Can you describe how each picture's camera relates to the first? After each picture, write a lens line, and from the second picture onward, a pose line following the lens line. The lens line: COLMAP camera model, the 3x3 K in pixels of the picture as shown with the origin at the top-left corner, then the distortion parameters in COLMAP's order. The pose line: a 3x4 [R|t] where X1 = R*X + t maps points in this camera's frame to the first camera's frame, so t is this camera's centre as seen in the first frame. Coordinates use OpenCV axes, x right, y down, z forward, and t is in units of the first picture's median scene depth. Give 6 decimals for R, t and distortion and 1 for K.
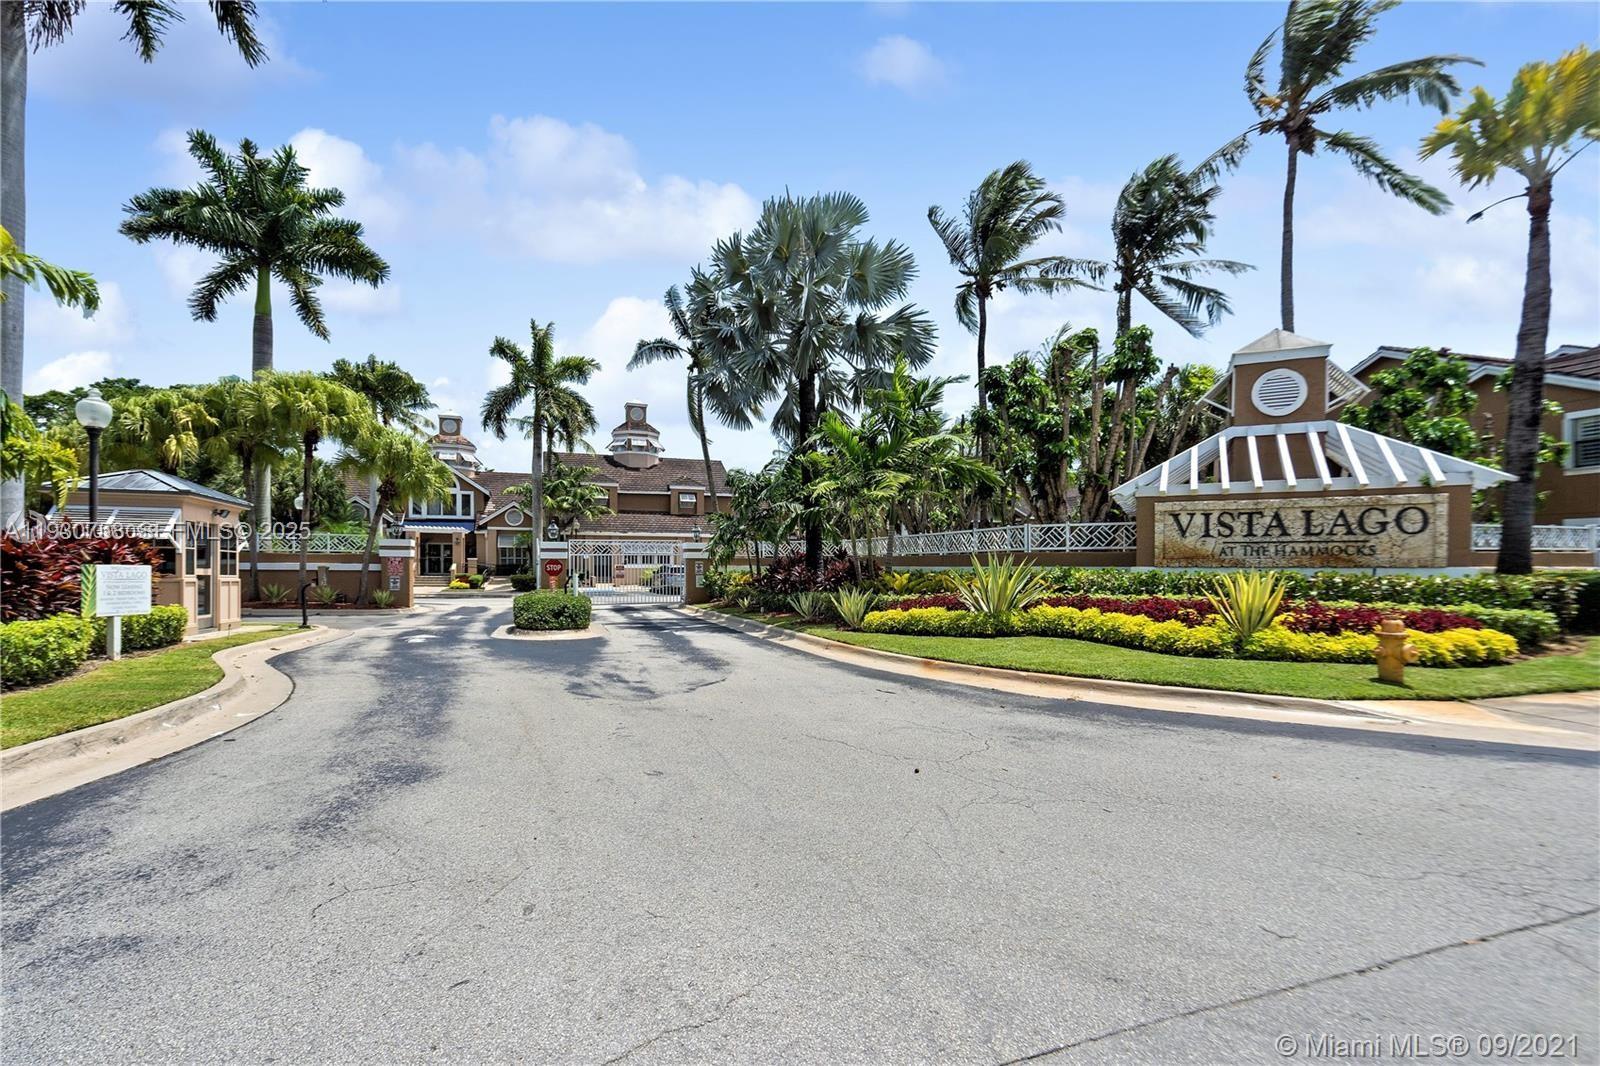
lens RADIAL K [[748.1, 0, 802.8], [0, 748.1, 572.8], [0, 0, 1]] dist [-0.001771, -0.001168]
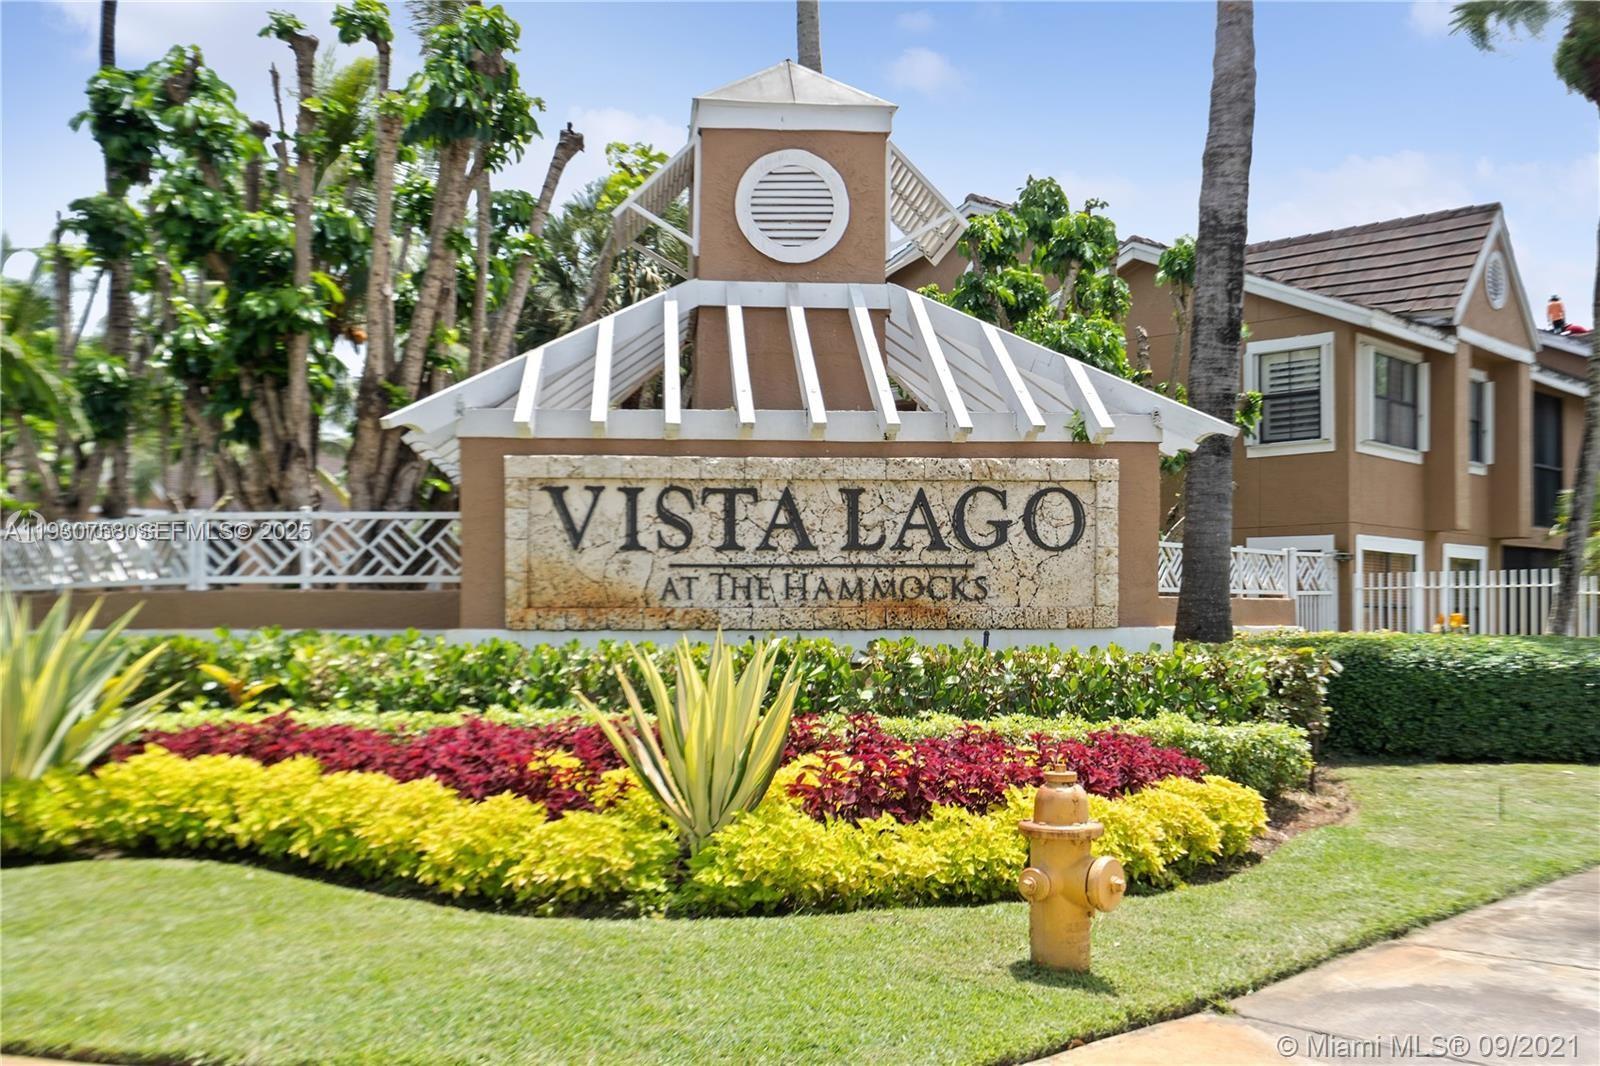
lens RADIAL K [[1619.4, 0, 799.8], [0, 1619.4, 630.3], [0, 0, 1]] dist [0.000848, 0.000932]
pose [[0.847198, -0.004650, 0.531256, 0.190347], [0.008515, 0.999952, -0.004826, -0.002870], [-0.531208, 0.008612, 0.847197, 0.279953]]
